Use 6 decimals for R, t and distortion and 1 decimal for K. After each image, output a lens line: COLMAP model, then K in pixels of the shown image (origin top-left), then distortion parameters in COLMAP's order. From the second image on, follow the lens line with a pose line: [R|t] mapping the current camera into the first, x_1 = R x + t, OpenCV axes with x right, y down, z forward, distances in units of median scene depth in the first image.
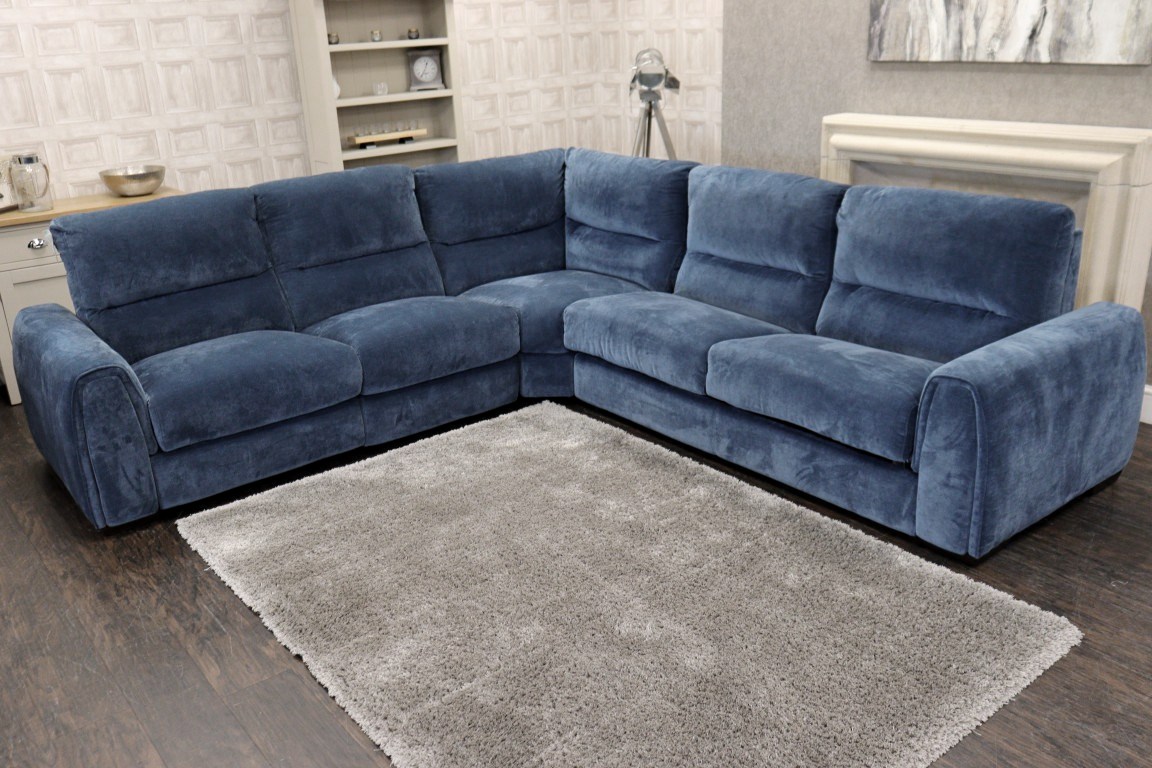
lens RADIAL K [[1004.4, 0, 574.5], [0, 1004.4, 384.0], [0, 0, 1]] dist [-0.000811, -0.006234]
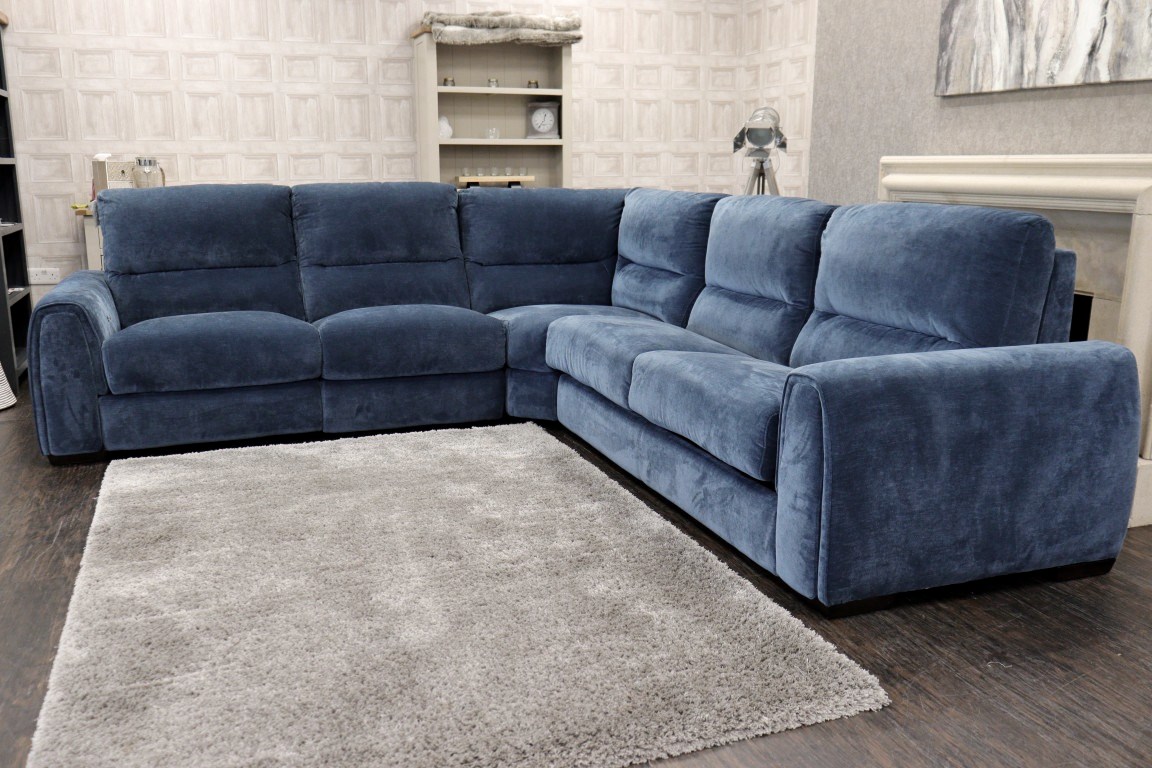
lens RADIAL K [[1004.4, 0, 574.5], [0, 1004.4, 384.0], [0, 0, 1]] dist [-0.000811, -0.006234]
pose [[0.948575, 0.109332, -0.297073, 0.321789], [-0.147395, 0.983071, -0.108843, 0.087354], [0.280143, 0.147033, 0.948631, 0.109305]]
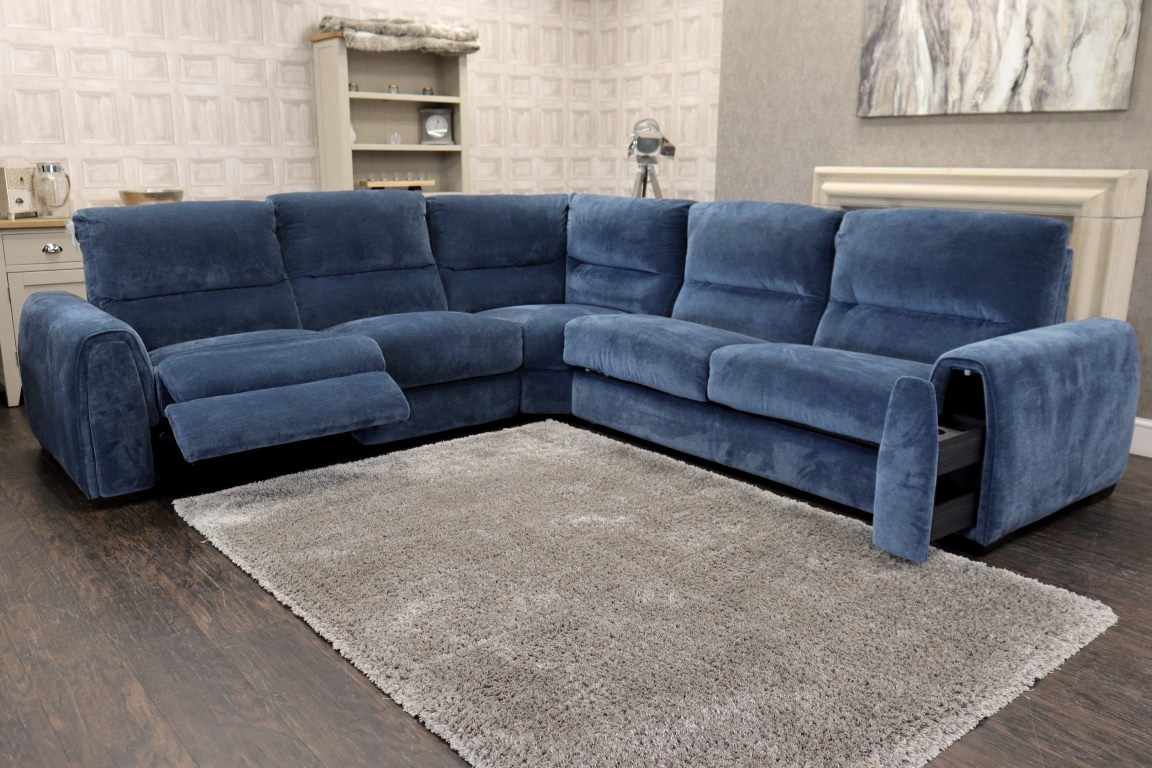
lens RADIAL K [[948.8, 0, 575.5], [0, 948.8, 384.1], [0, 0, 1]] dist [0.003818, -0.008670]
pose [[0.998667, 0.041974, 0.030032, -0.030496], [-0.038022, 0.991819, -0.121859, 0.109526], [-0.034901, 0.120555, 0.992093, 0.046085]]
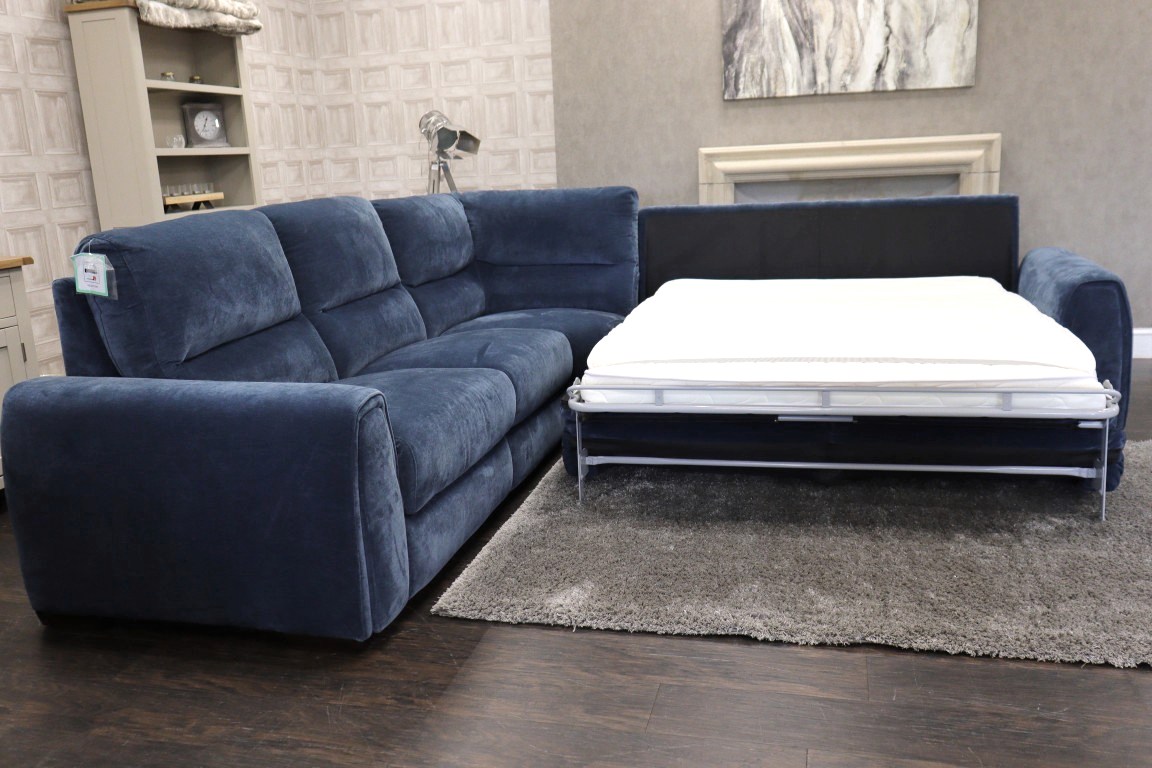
lens RADIAL K [[994.3, 0, 574.9], [0, 994.3, 382.6], [0, 0, 1]] dist [0.006480, -0.007858]
pose [[0.795397, -0.129952, 0.591993, -0.632040], [0.222543, 0.971138, -0.085826, 0.055376], [-0.563754, 0.200010, 0.801360, 0.293330]]
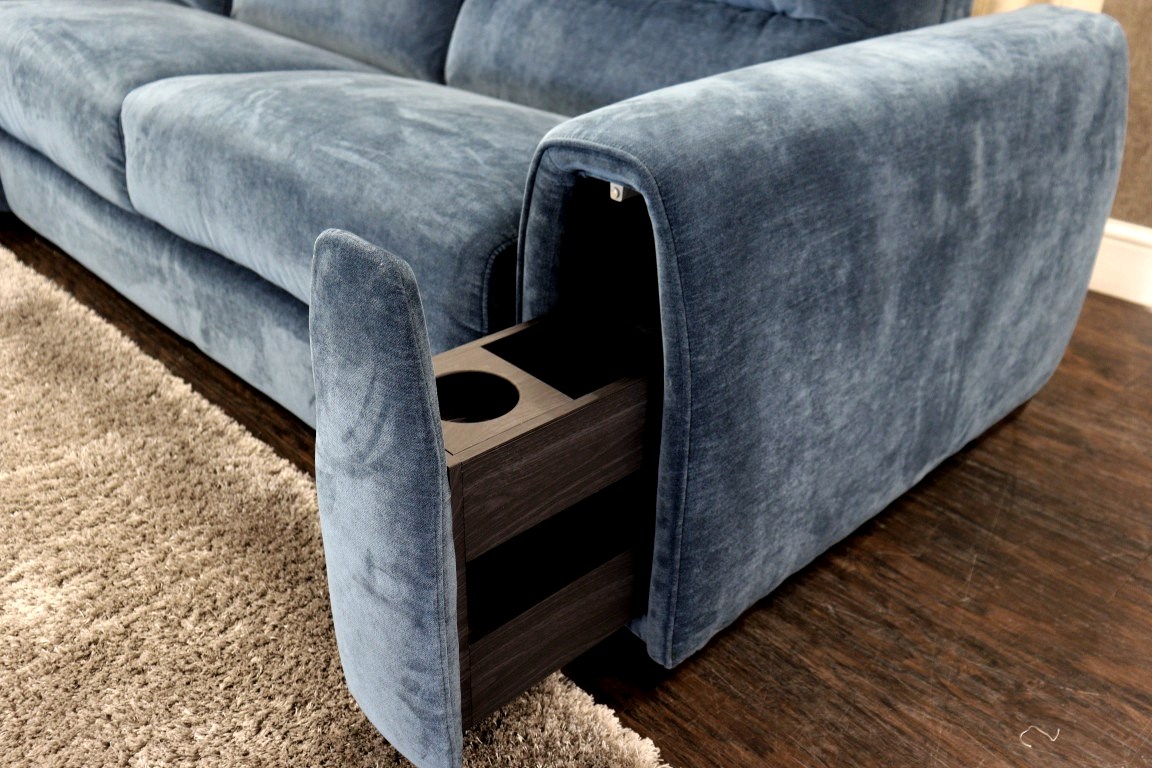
lens RADIAL K [[990.4, 0, 572.5], [0, 990.4, 386.6], [0, 0, 1]] dist [0.000096, -0.006398]
pose [[0.993881, 0.007950, 0.110171, 0.243908], [-0.026333, 0.985702, 0.166429, 0.011108], [-0.107272, -0.168312, 0.979879, 0.502193]]
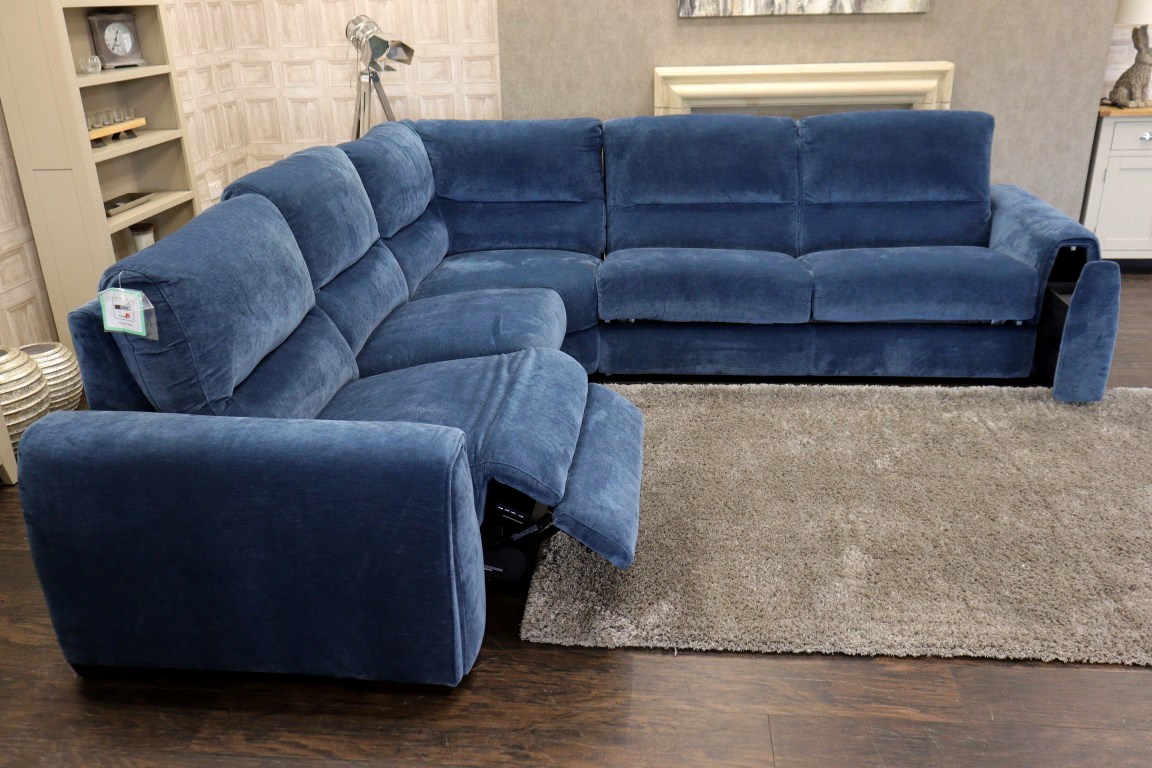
lens RADIAL K [[963.5, 0, 574.6], [0, 963.5, 383.9], [0, 0, 1]] dist [0.001683, -0.004136]
pose [[0.694371, -0.246378, 0.676126, -0.685937], [0.246336, 0.964180, 0.098360, -0.077109], [-0.676141, 0.098256, 0.730191, 0.397743]]
